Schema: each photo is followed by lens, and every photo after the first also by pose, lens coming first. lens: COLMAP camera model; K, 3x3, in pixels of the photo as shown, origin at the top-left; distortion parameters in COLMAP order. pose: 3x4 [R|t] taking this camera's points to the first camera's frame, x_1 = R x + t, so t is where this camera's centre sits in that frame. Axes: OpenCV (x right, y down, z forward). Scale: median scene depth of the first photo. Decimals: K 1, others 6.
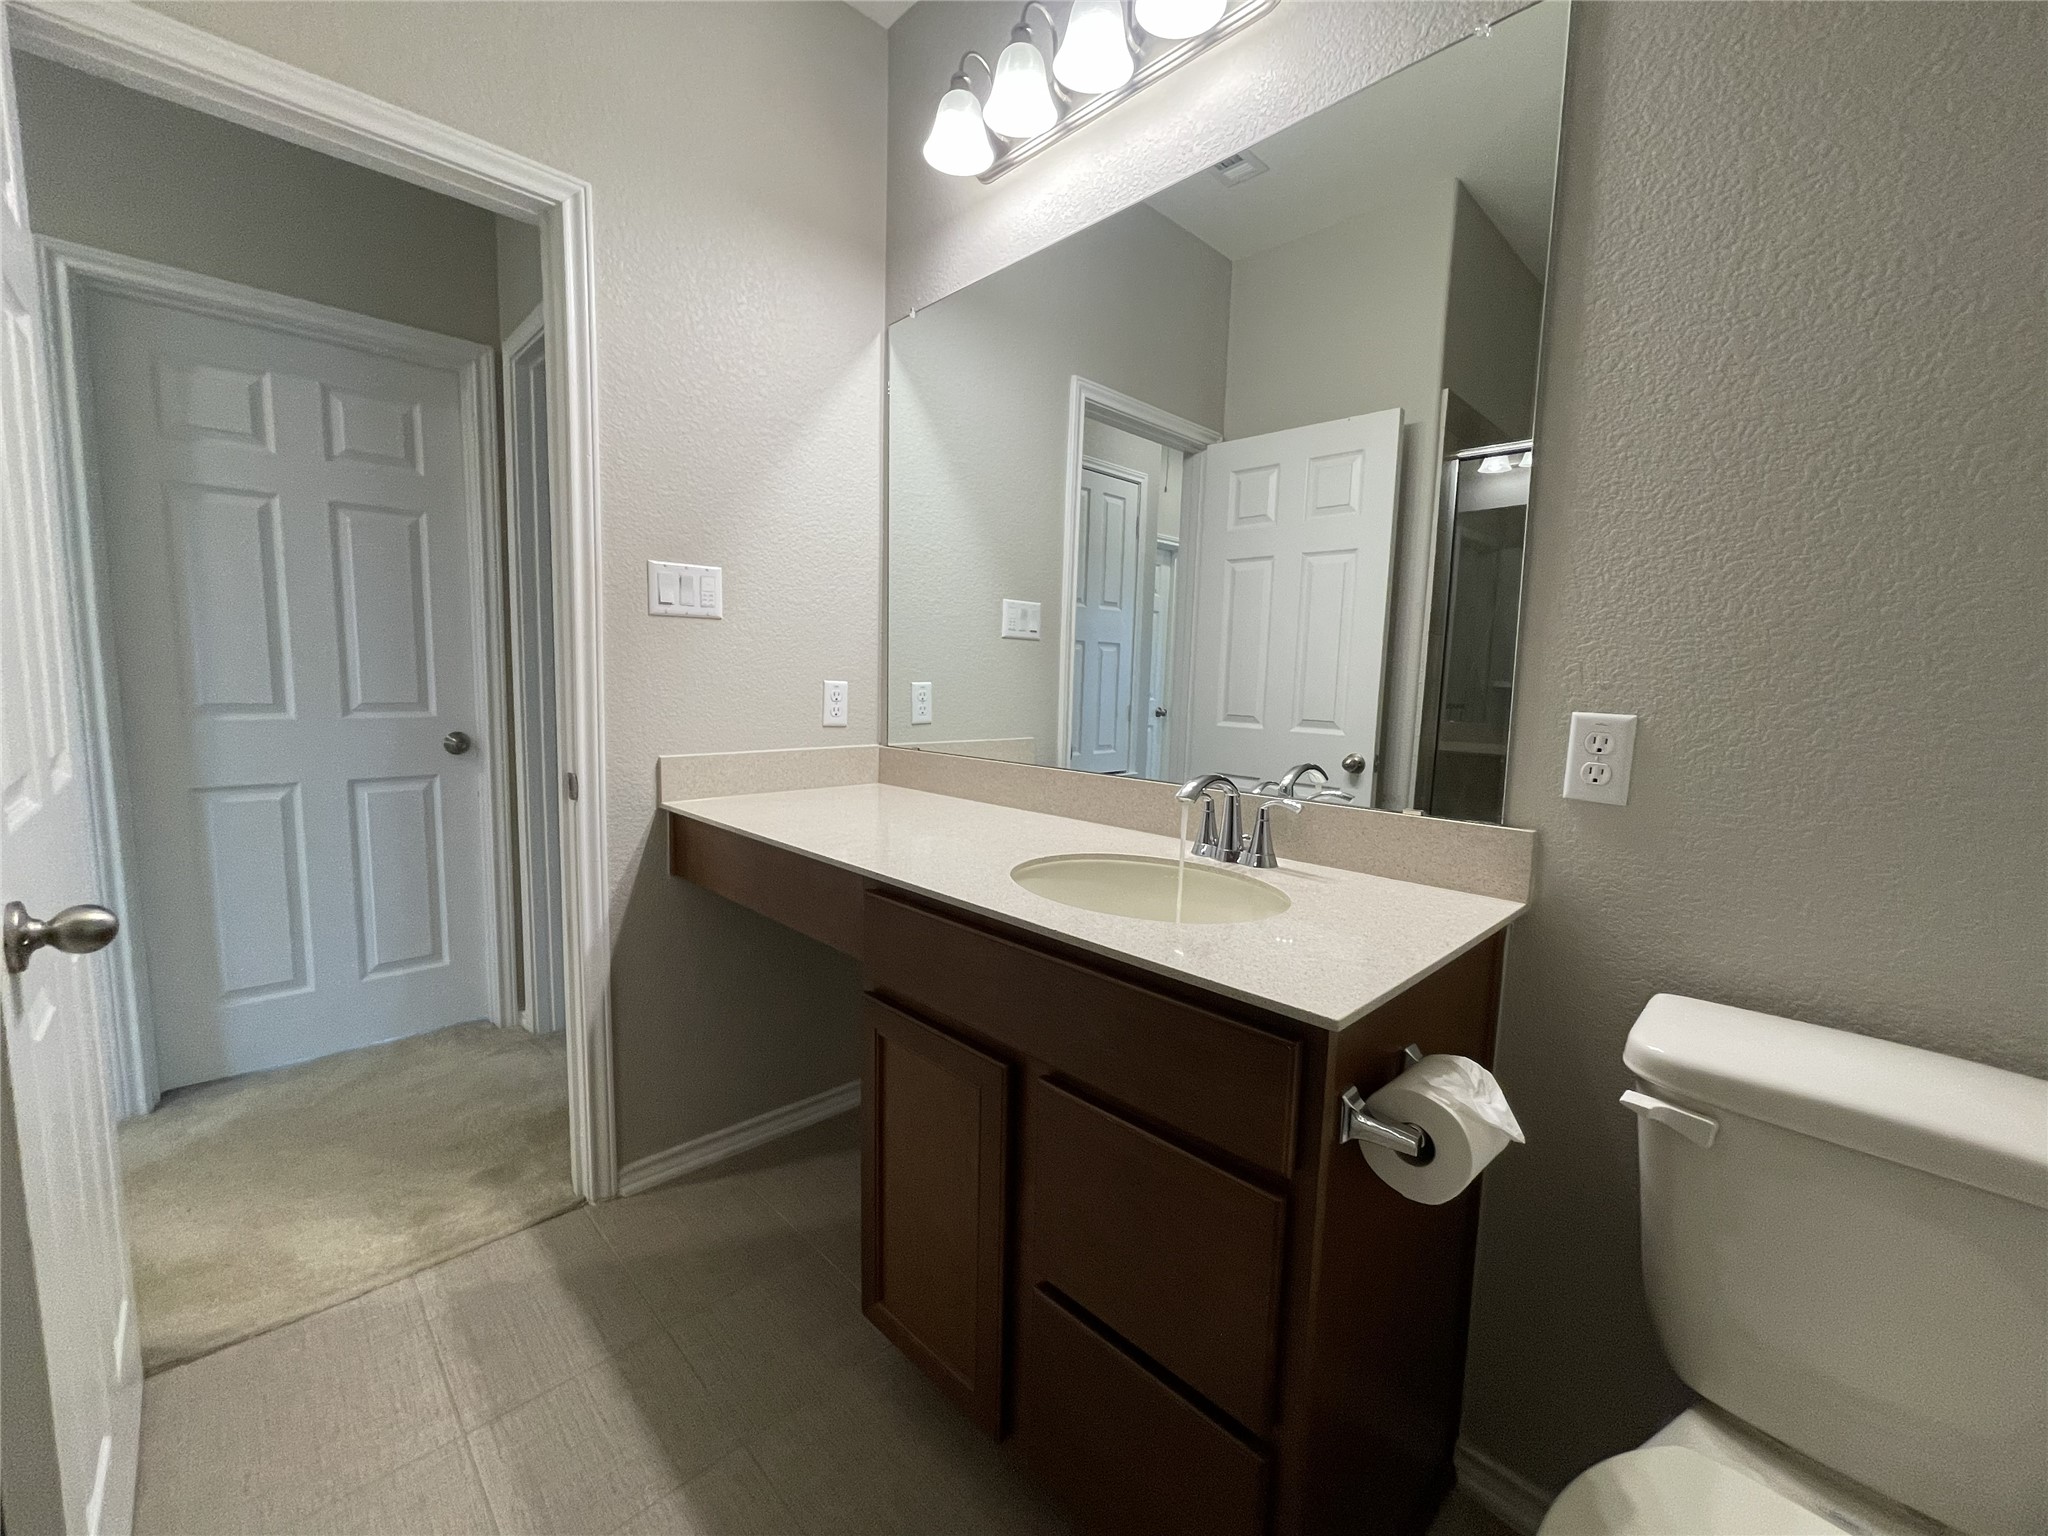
lens RADIAL K [[830.9, 0, 1023.3], [0, 830.9, 767.9], [0, 0, 1]] dist [0.000977, 0.000082]
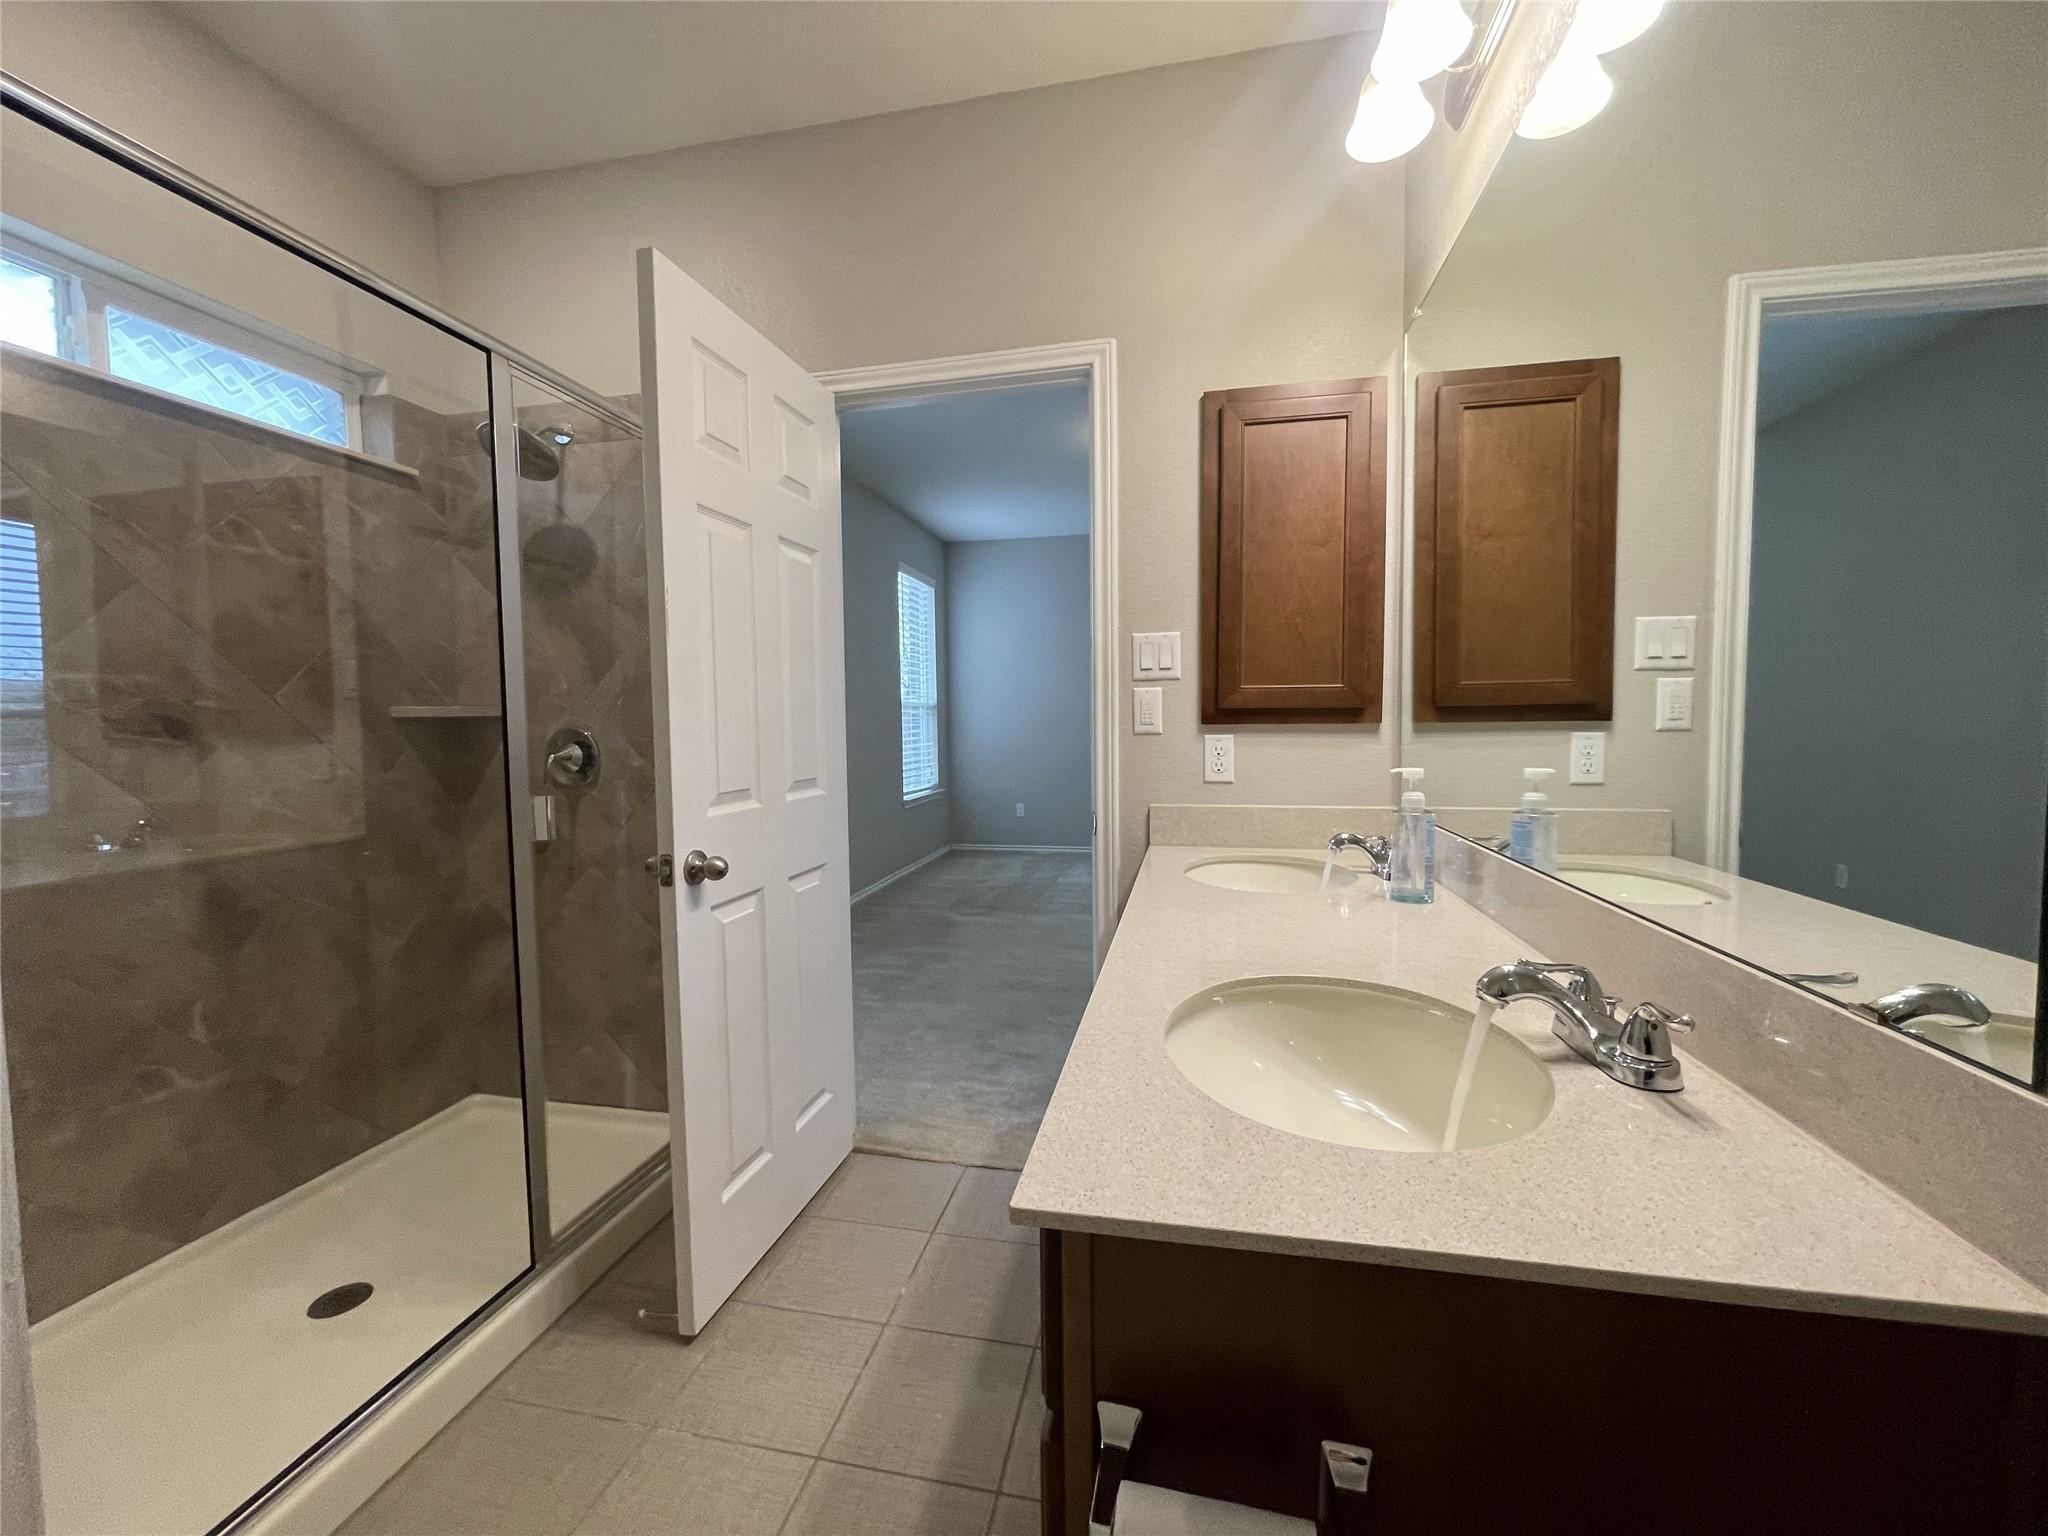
lens RADIAL K [[830.9, 0, 1023.3], [0, 830.9, 767.9], [0, 0, 1]] dist [0.000977, 0.000082]
pose [[0.541672, 0.018339, -0.840390, 0.464213], [-0.071262, 0.997165, -0.024172, -0.025984], [0.837564, 0.072981, 0.541443, 0.269557]]
